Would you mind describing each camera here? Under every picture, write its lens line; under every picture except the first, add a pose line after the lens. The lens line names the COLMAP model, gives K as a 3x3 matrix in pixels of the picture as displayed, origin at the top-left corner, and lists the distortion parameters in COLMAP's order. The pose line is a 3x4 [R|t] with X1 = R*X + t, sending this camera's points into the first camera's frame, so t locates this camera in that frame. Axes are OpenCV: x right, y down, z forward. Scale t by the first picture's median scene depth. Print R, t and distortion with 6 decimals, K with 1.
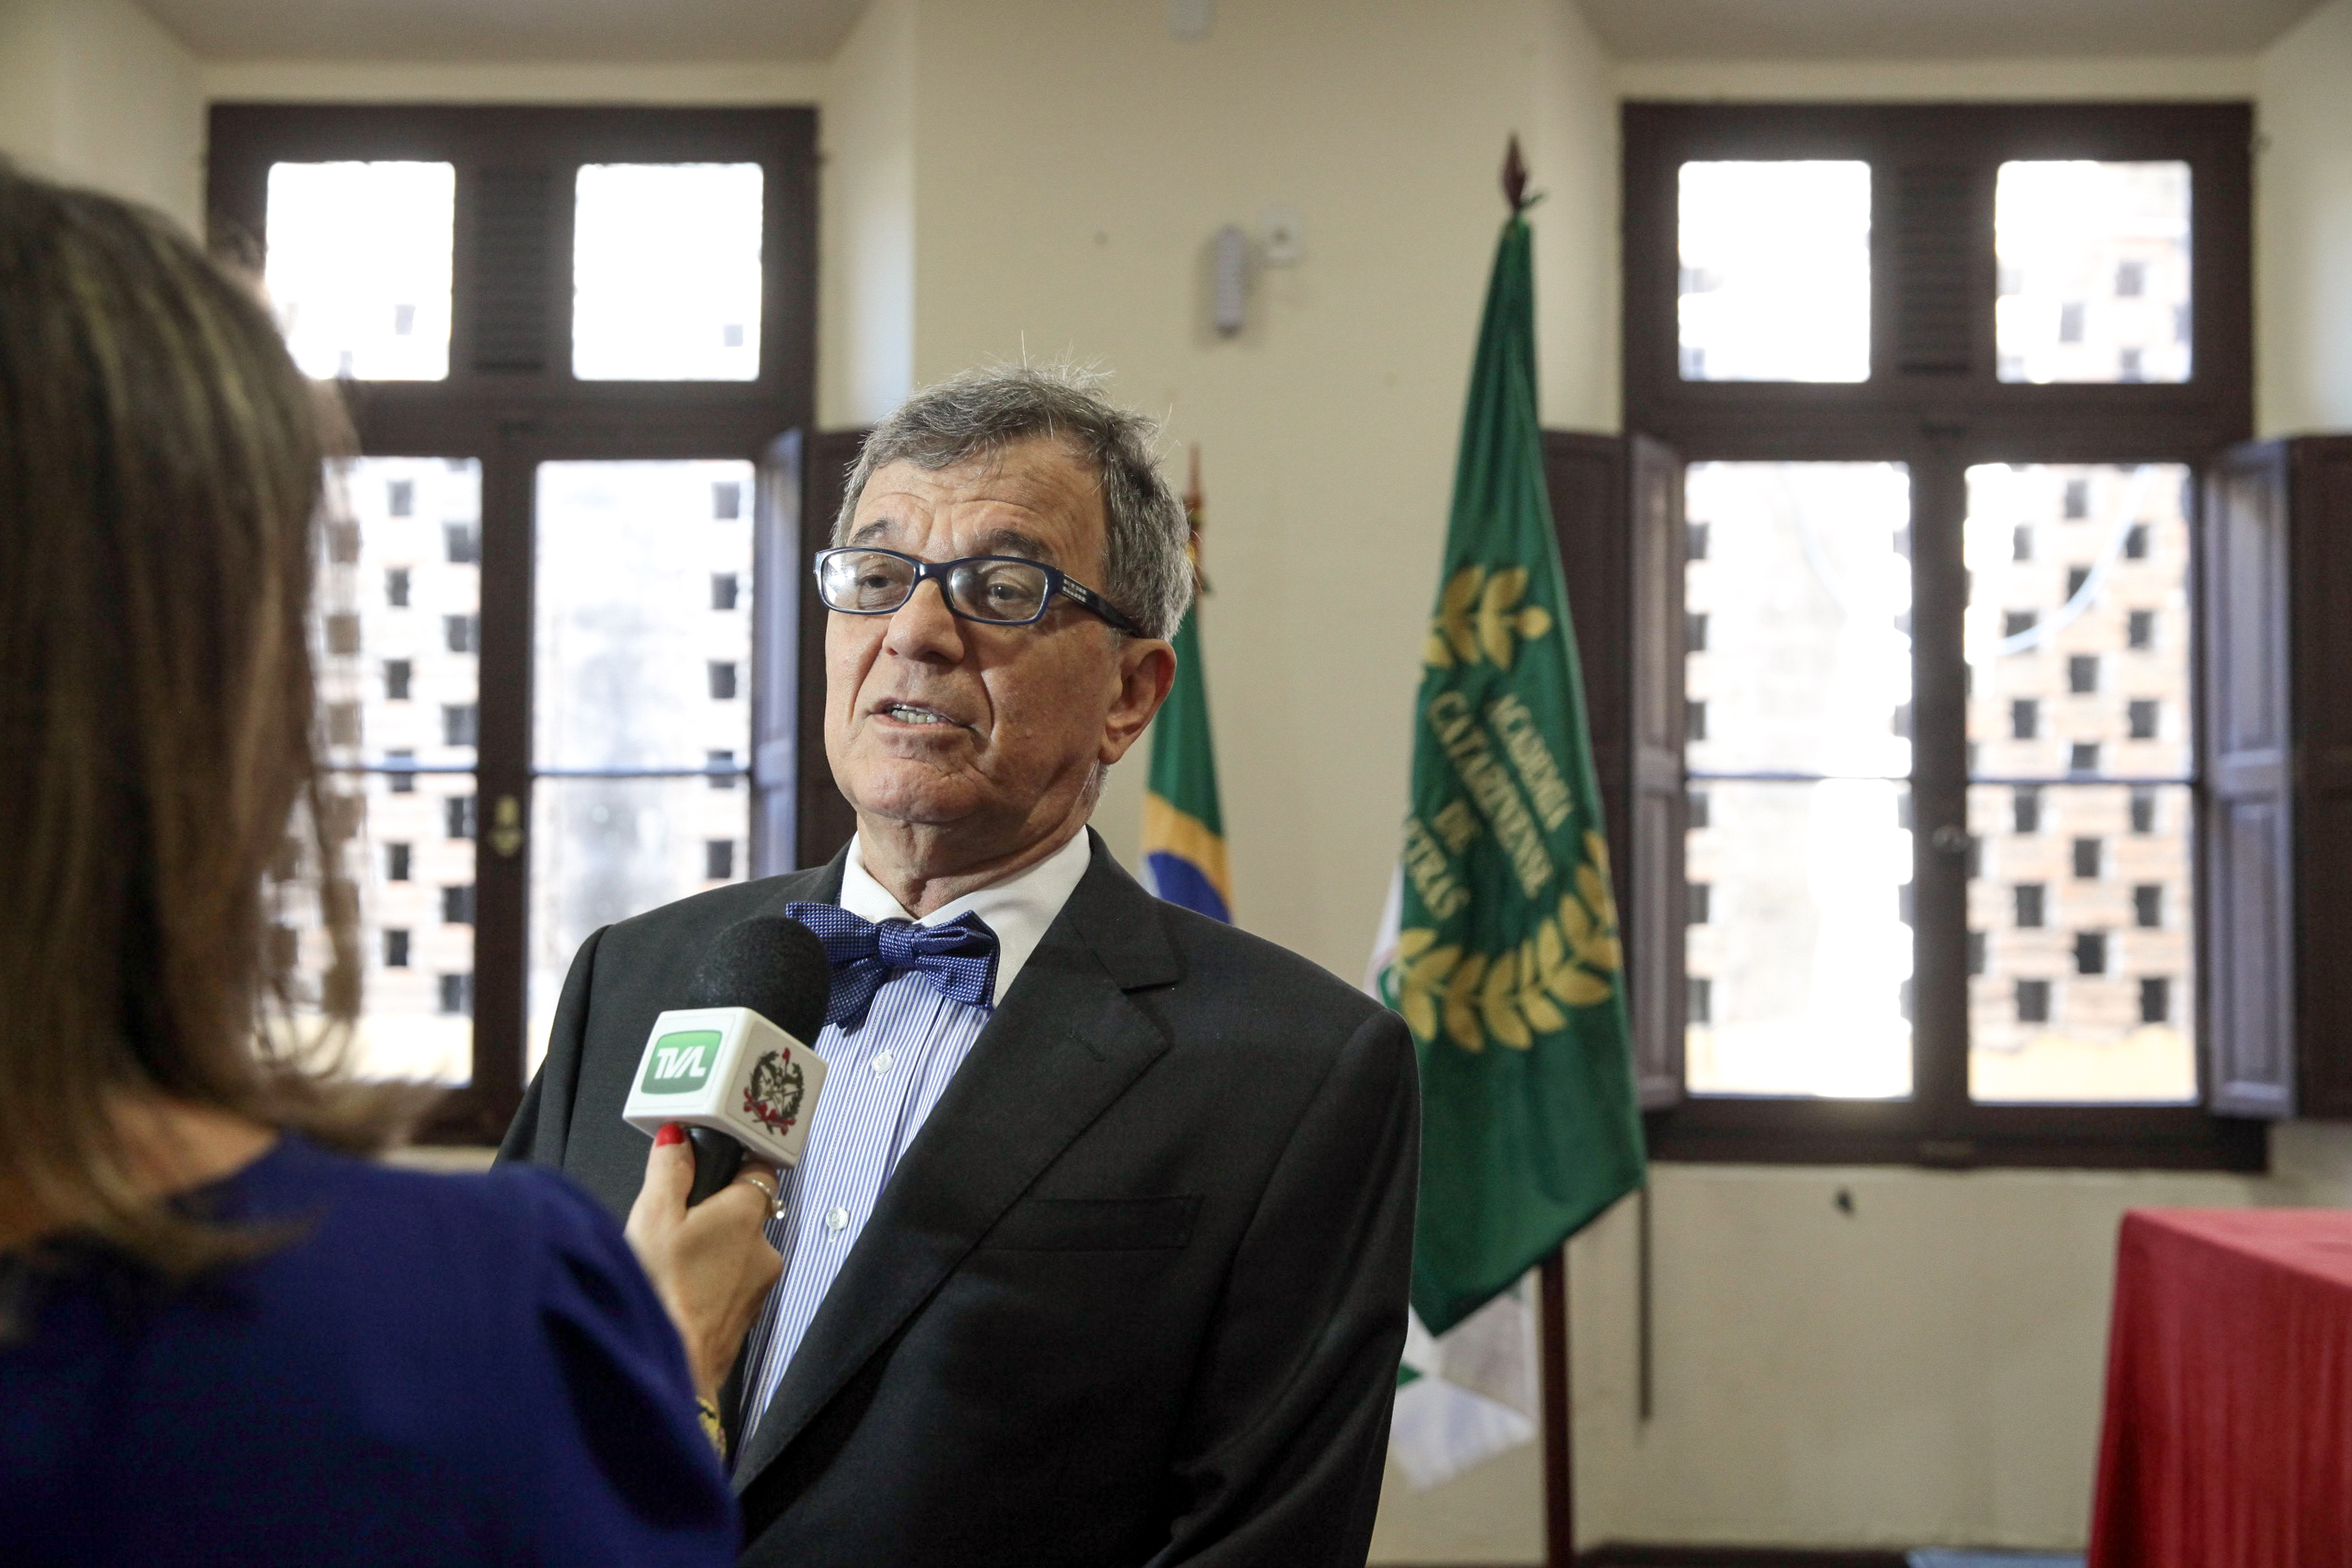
lens RADIAL K [[2680.0, 0, 1173.6], [0, 2680.0, 782.4], [0, 0, 1]] dist [0.004546, 0.000680]
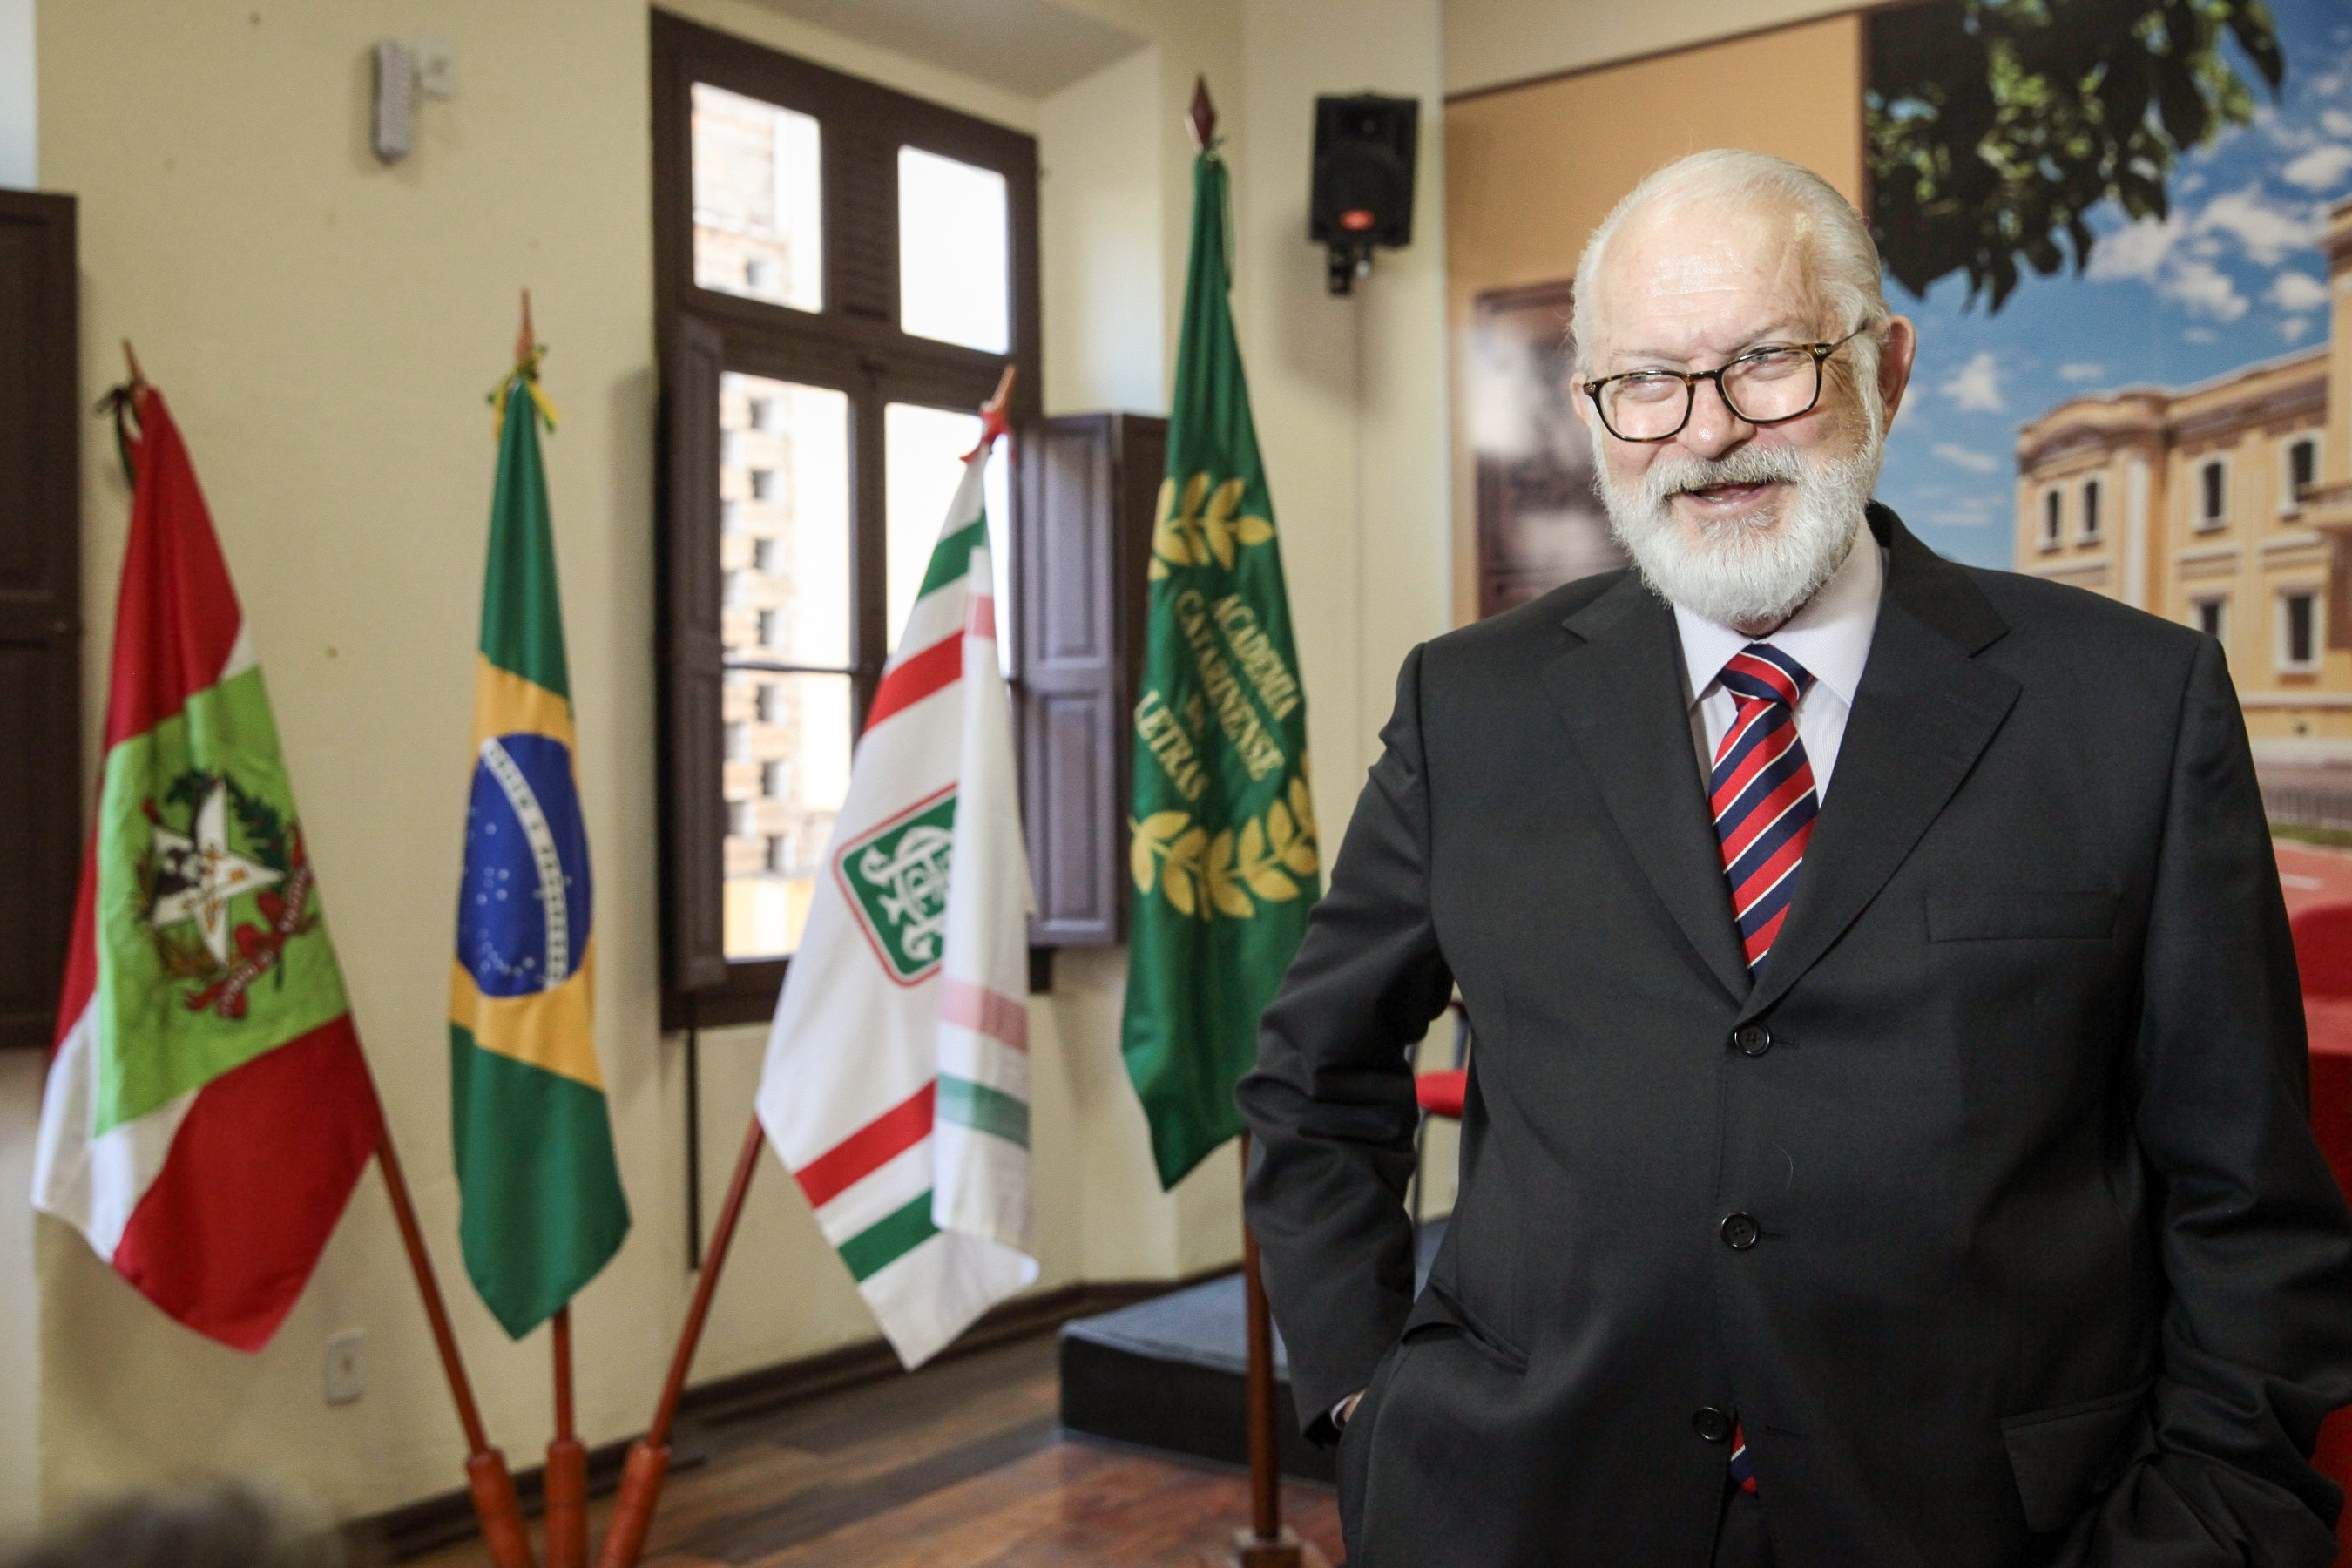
lens RADIAL K [[2307.7, 0, 1176.0], [0, 2307.7, 784.0], [0, 0, 1]] dist [-0.112899, 0.207889]
pose [[0.593847, -0.009752, 0.804519, -0.500791], [-0.031093, 0.998901, 0.035060, 0.009341], [-0.803977, -0.045835, 0.592892, 0.359366]]
